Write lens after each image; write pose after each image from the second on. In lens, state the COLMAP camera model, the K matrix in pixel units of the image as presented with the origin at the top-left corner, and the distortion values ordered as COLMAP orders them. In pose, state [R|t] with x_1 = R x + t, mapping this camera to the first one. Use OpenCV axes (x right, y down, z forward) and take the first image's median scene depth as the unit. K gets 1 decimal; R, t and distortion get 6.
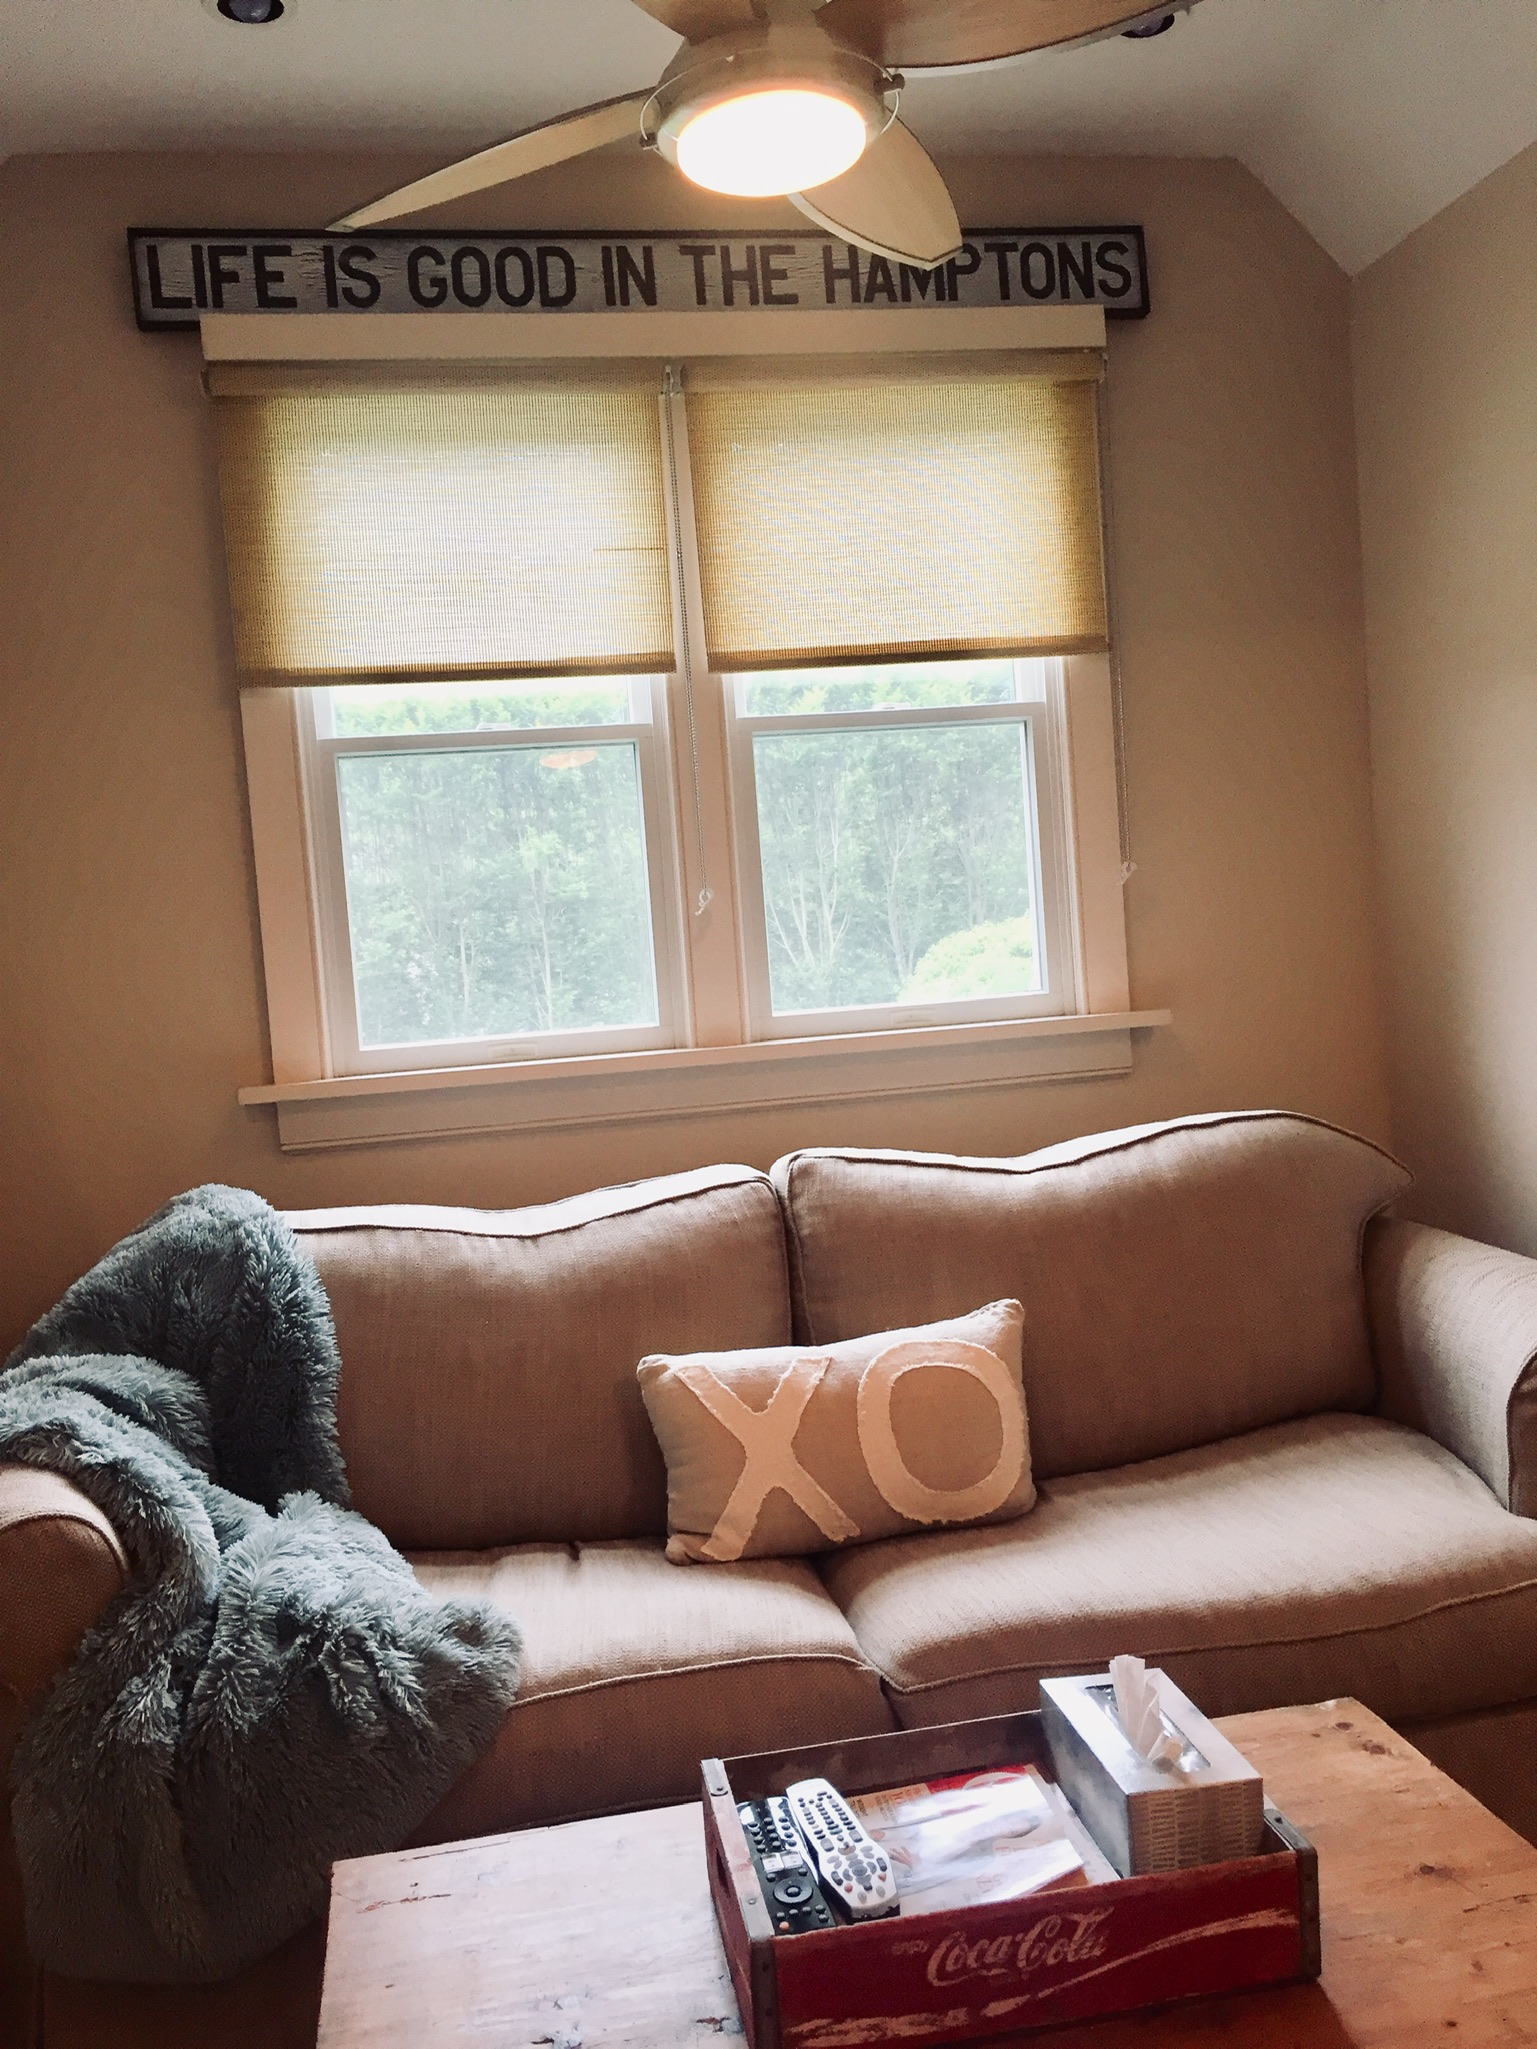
lens RADIAL K [[1751.3, 0, 753.7], [0, 1751.3, 1016.6], [0, 0, 1]] dist [0.067626, -0.100109]
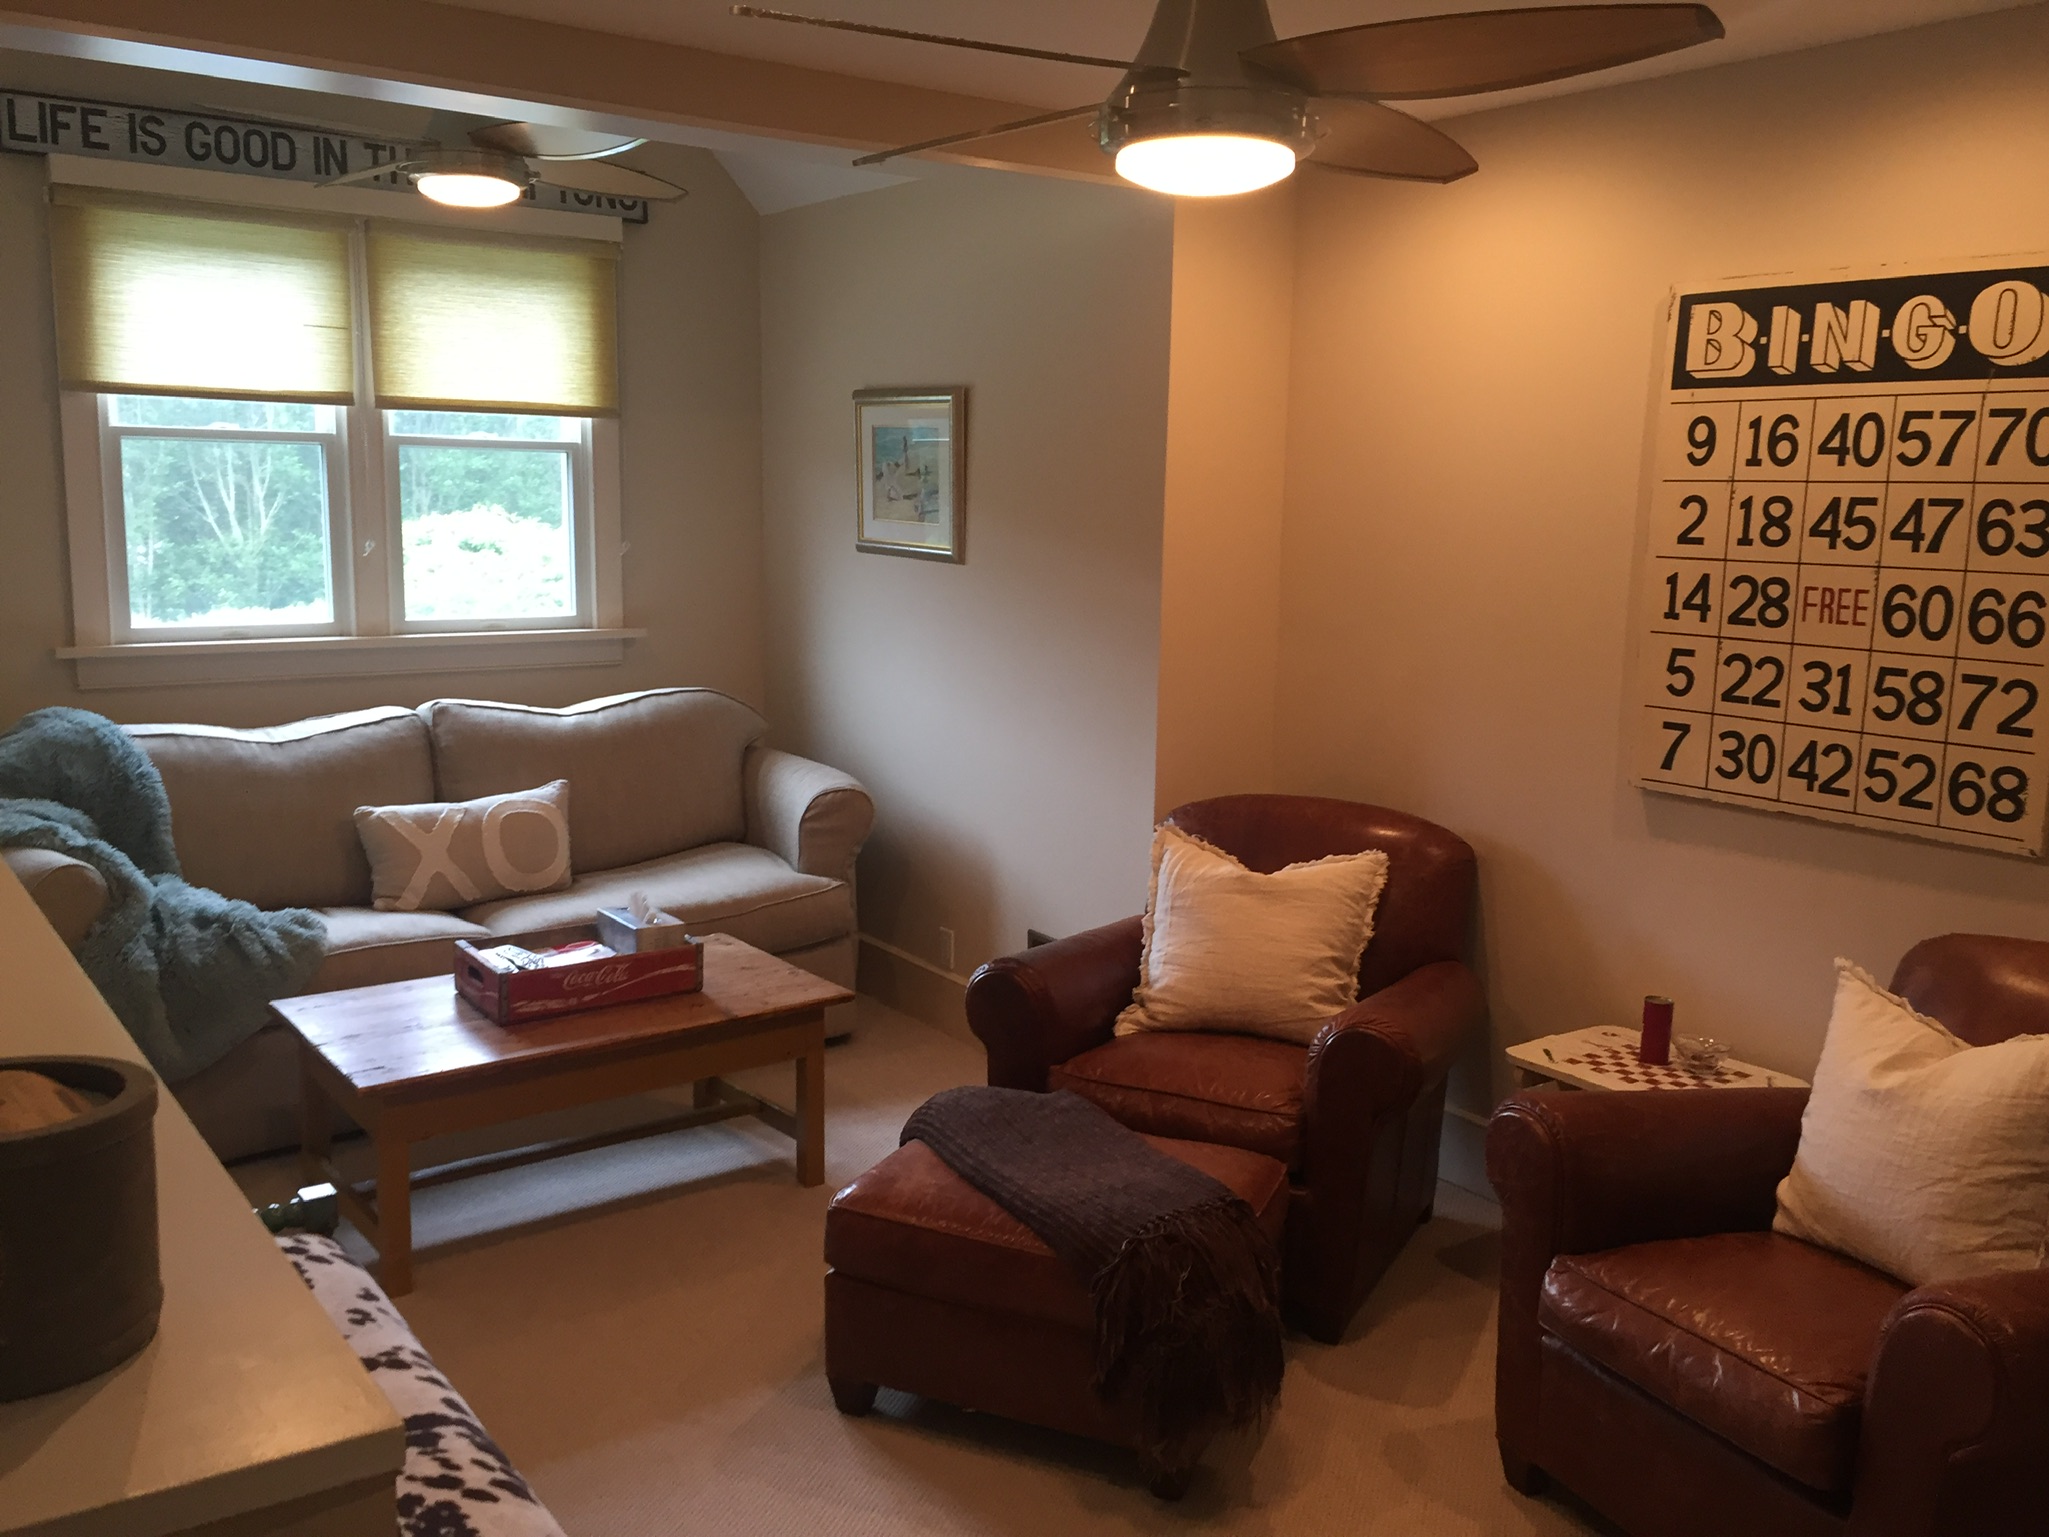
lens RADIAL K [[1751.3, 0, 1030.6], [0, 1751.3, 764.0], [0, 0, 1]] dist [0.067626, -0.100109]
pose [[0.890048, 0.017214, 0.455541, -0.253439], [-0.055983, 0.995850, 0.071749, -0.019800], [-0.452416, -0.089362, 0.887319, -0.862103]]
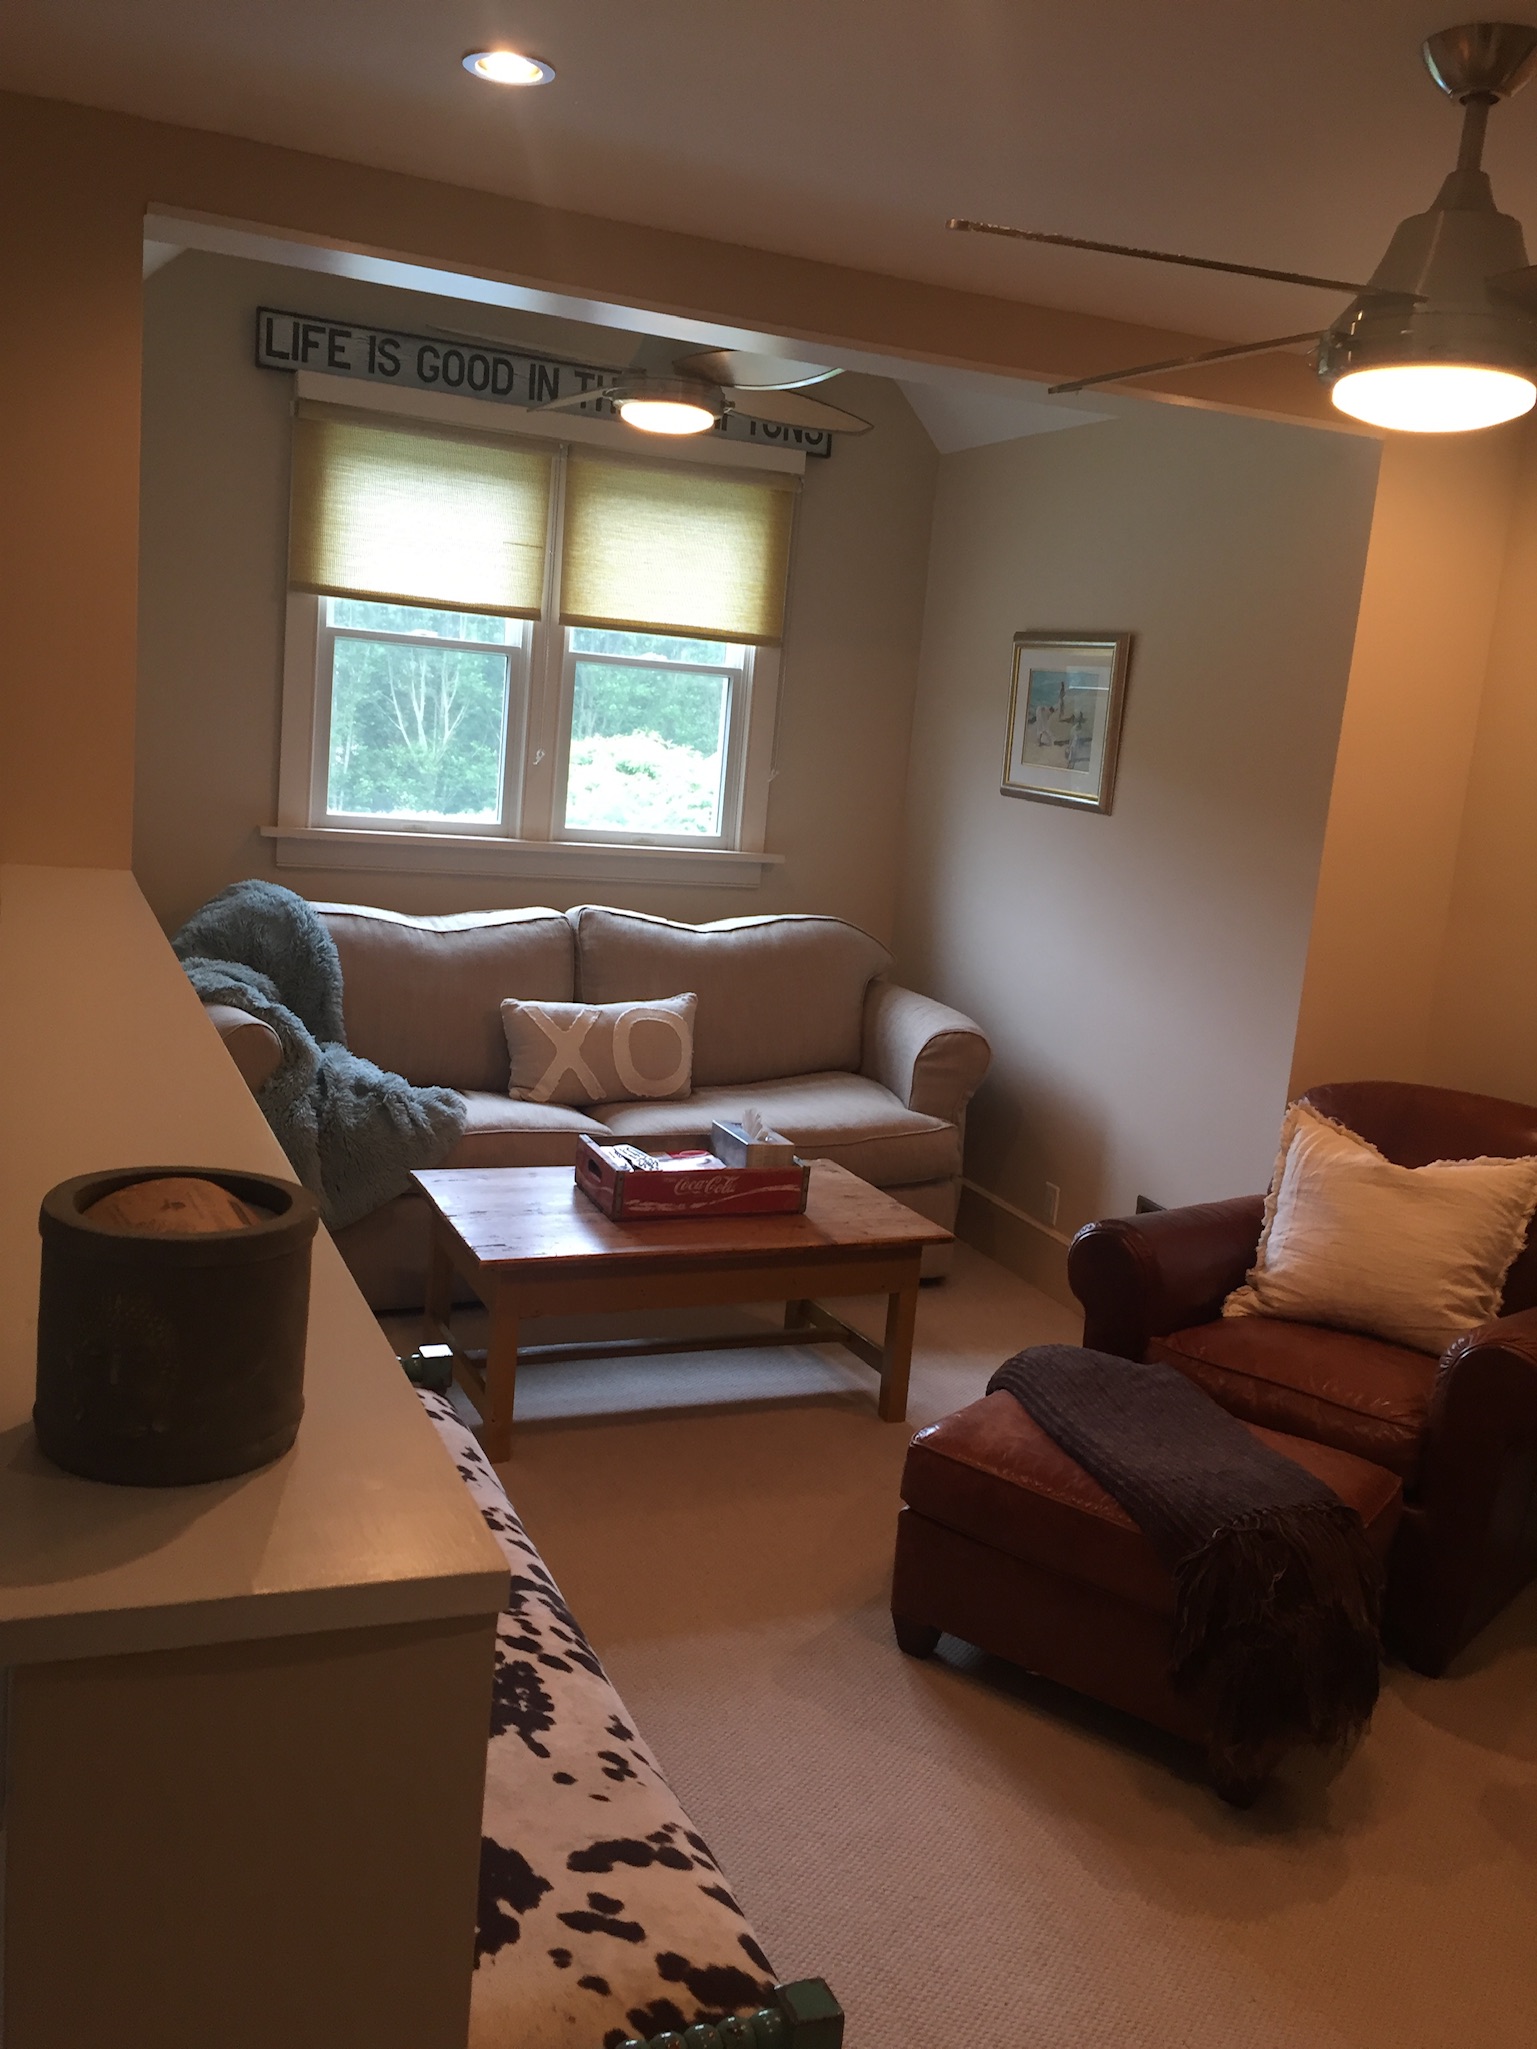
lens RADIAL K [[1751.3, 0, 759.1], [0, 1751.3, 1016.4], [0, 0, 1]] dist [0.067626, -0.100109]
pose [[0.960799, 0.114523, 0.252485, -0.255399], [-0.142464, 0.985206, 0.095256, -0.010157], [-0.237841, -0.127492, 0.962901, -0.848615]]
